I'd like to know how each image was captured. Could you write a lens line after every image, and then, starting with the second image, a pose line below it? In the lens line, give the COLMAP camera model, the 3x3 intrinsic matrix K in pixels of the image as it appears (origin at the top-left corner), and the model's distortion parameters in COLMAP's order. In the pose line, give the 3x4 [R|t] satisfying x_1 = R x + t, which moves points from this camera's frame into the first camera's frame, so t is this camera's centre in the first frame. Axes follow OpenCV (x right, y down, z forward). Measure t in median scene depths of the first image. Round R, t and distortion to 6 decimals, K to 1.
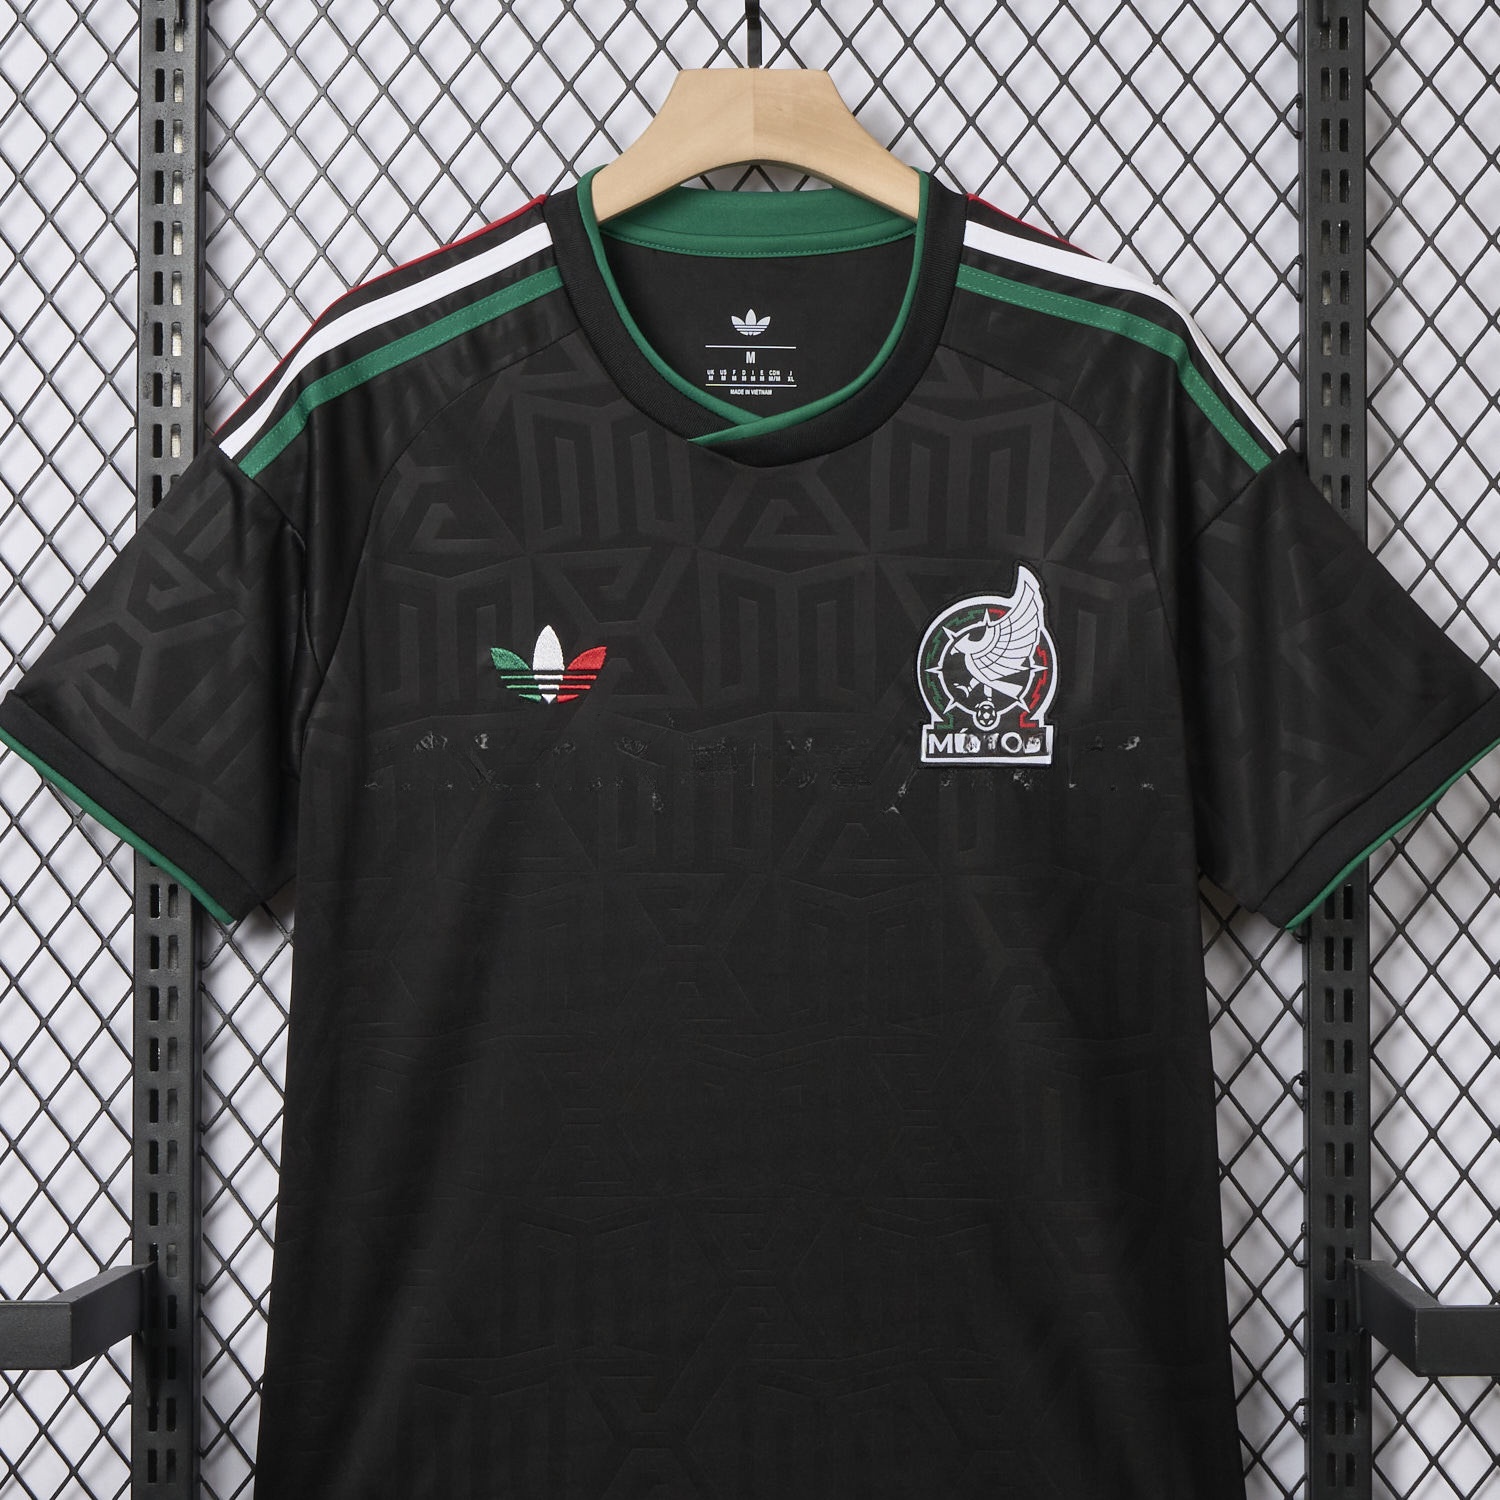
lens RADIAL K [[5630.8, 0, 744.3], [0, 5630.8, 760.3], [0, 0, 1]] dist [0.068159, 0.000000]
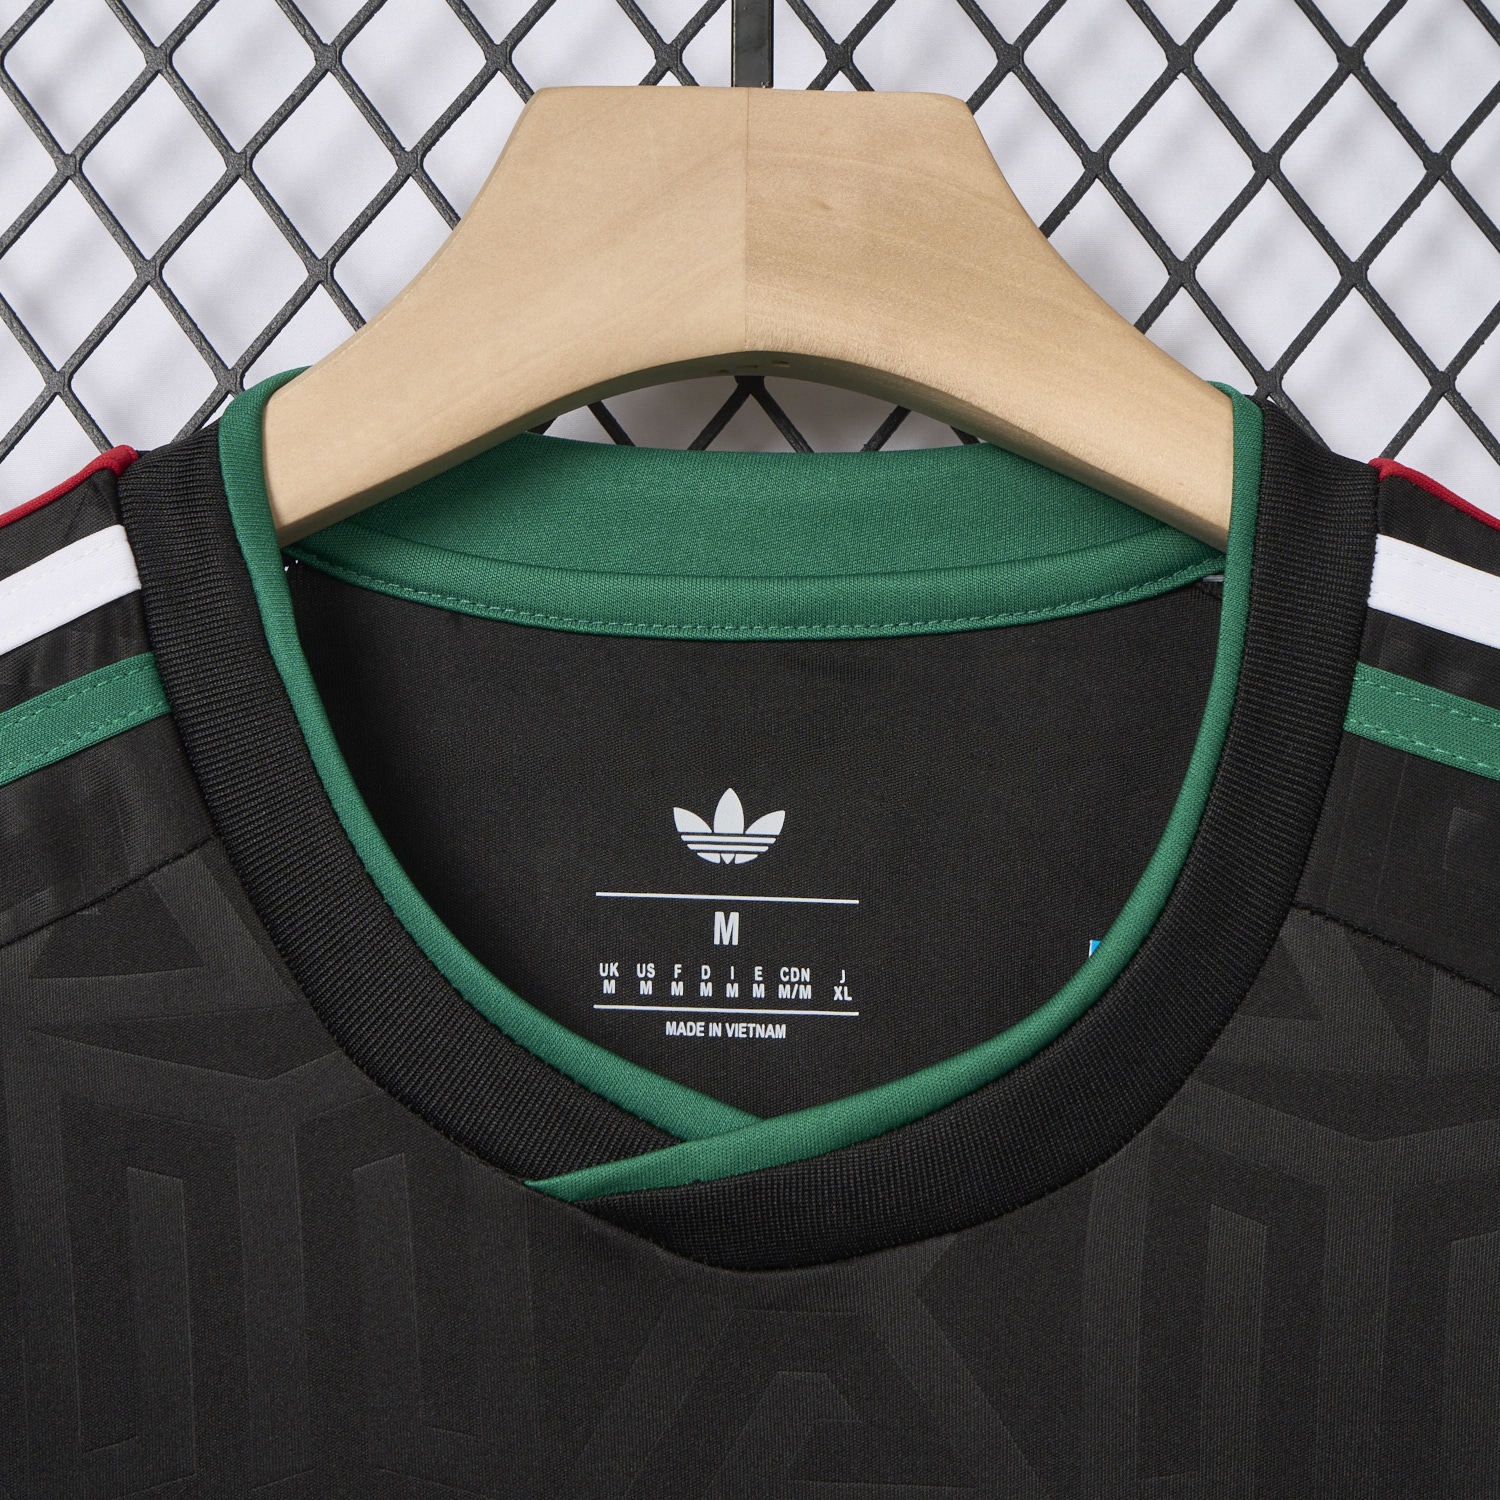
lens RADIAL K [[5630.8, 0, 749.5], [0, 5630.8, 742.8], [0, 0, 1]] dist [0.068159, 0.000000]
pose [[0.999858, 0.015213, -0.007209, 0.004084], [-0.015755, 0.996489, -0.082225, -0.046326], [0.005933, 0.082327, 0.996588, 0.557618]]
